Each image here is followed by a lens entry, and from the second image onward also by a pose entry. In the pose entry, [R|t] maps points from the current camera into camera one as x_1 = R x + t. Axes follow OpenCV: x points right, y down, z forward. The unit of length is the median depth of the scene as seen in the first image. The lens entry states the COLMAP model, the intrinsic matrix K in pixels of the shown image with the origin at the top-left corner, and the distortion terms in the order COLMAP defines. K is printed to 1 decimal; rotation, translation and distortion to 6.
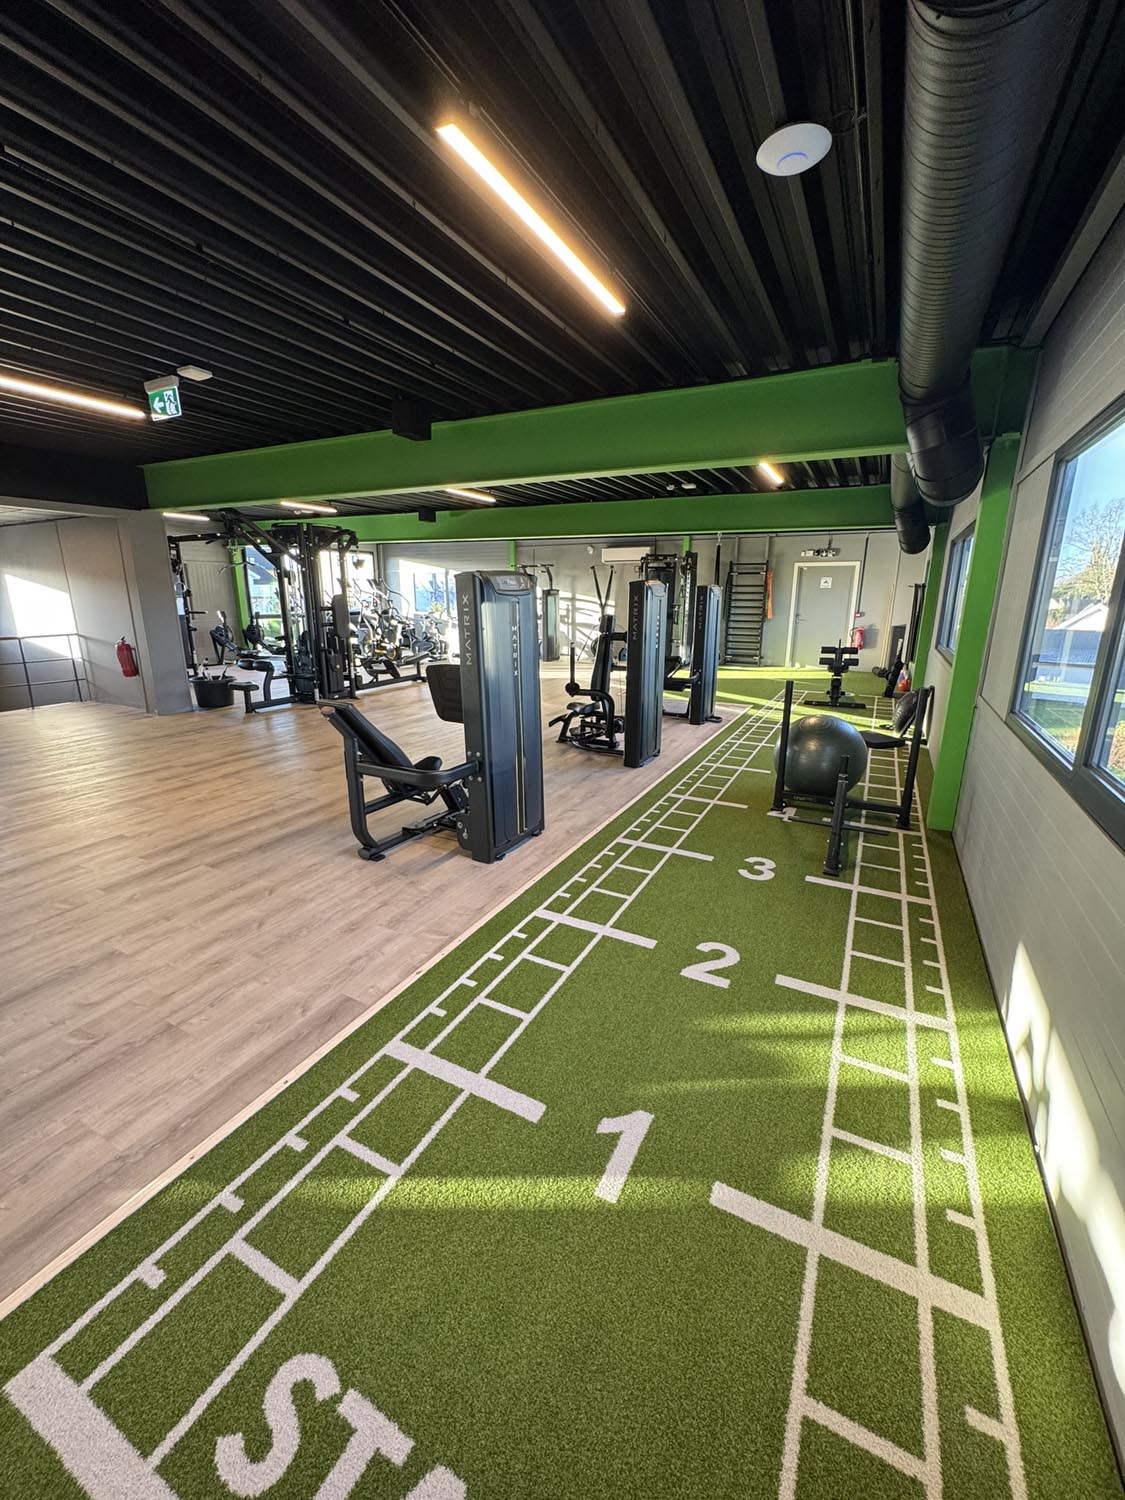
lens RADIAL K [[598.6, 0, 562.5], [0, 598.6, 750.0], [0, 0, 1]] dist [0.000831, 0.000160]
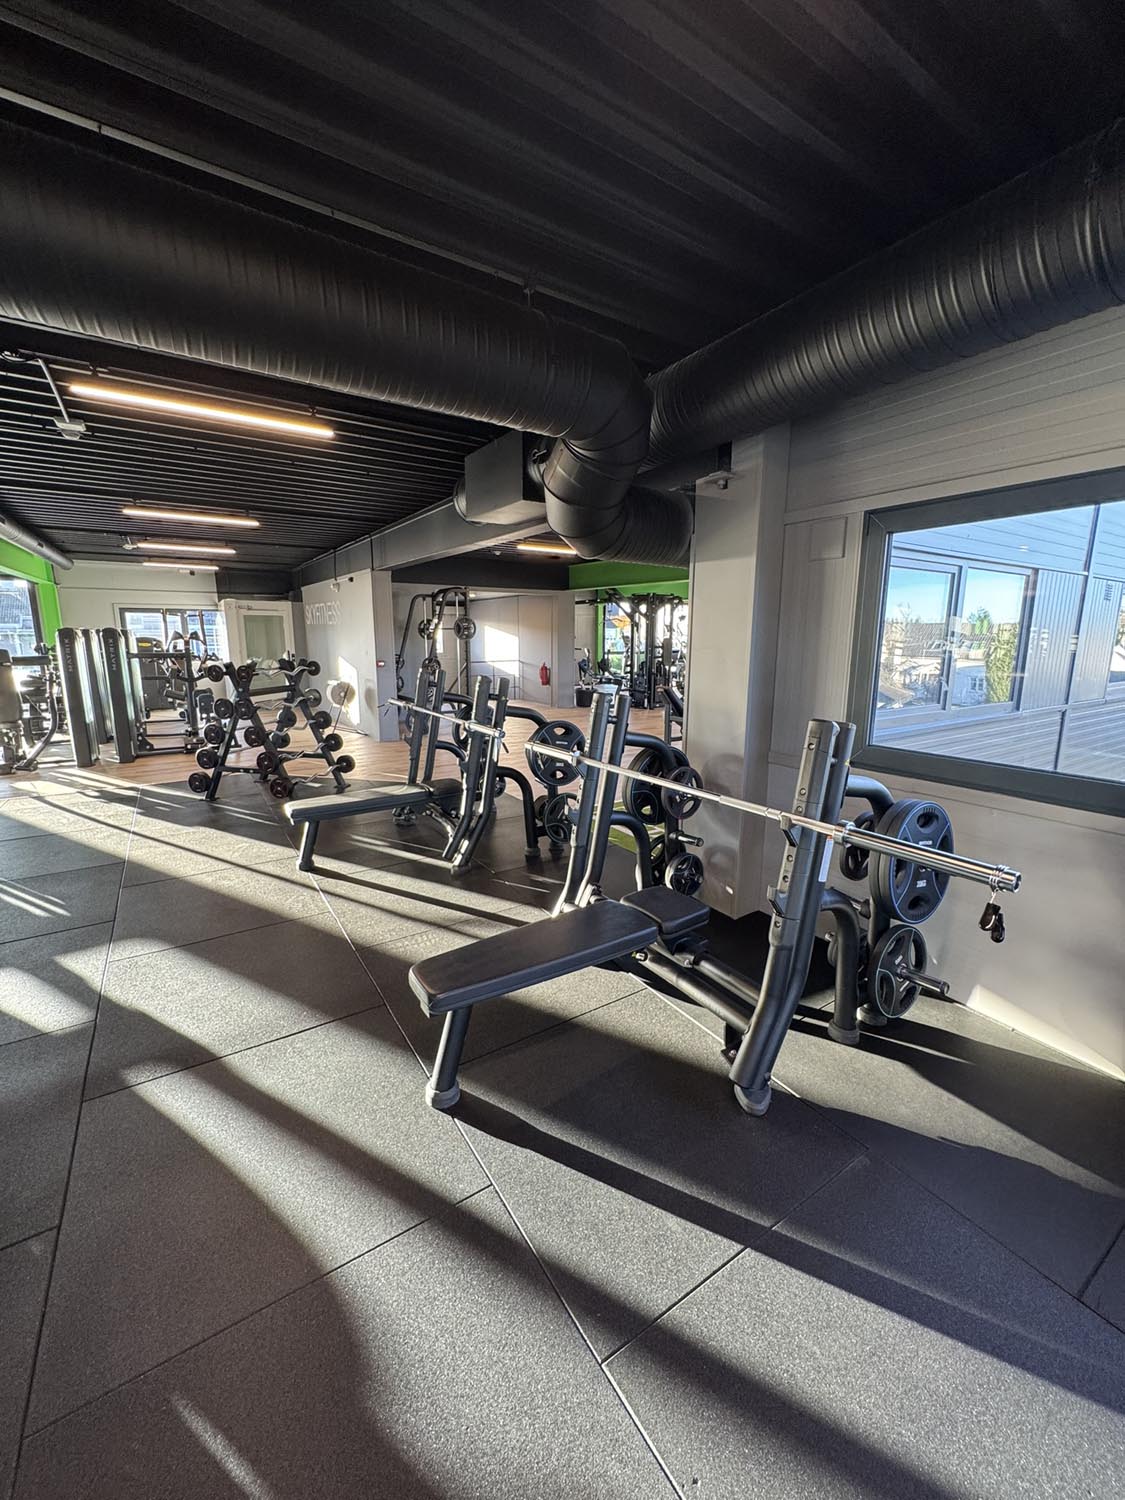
lens RADIAL K [[598.6, 0, 562.5], [0, 598.6, 750.0], [0, 0, 1]] dist [0.000831, 0.000160]
pose [[0.871898, 0.091104, -0.481138, 0.147087], [-0.122445, 0.991890, -0.034075, 0.104137], [0.474132, 0.088623, 0.875982, -0.419973]]
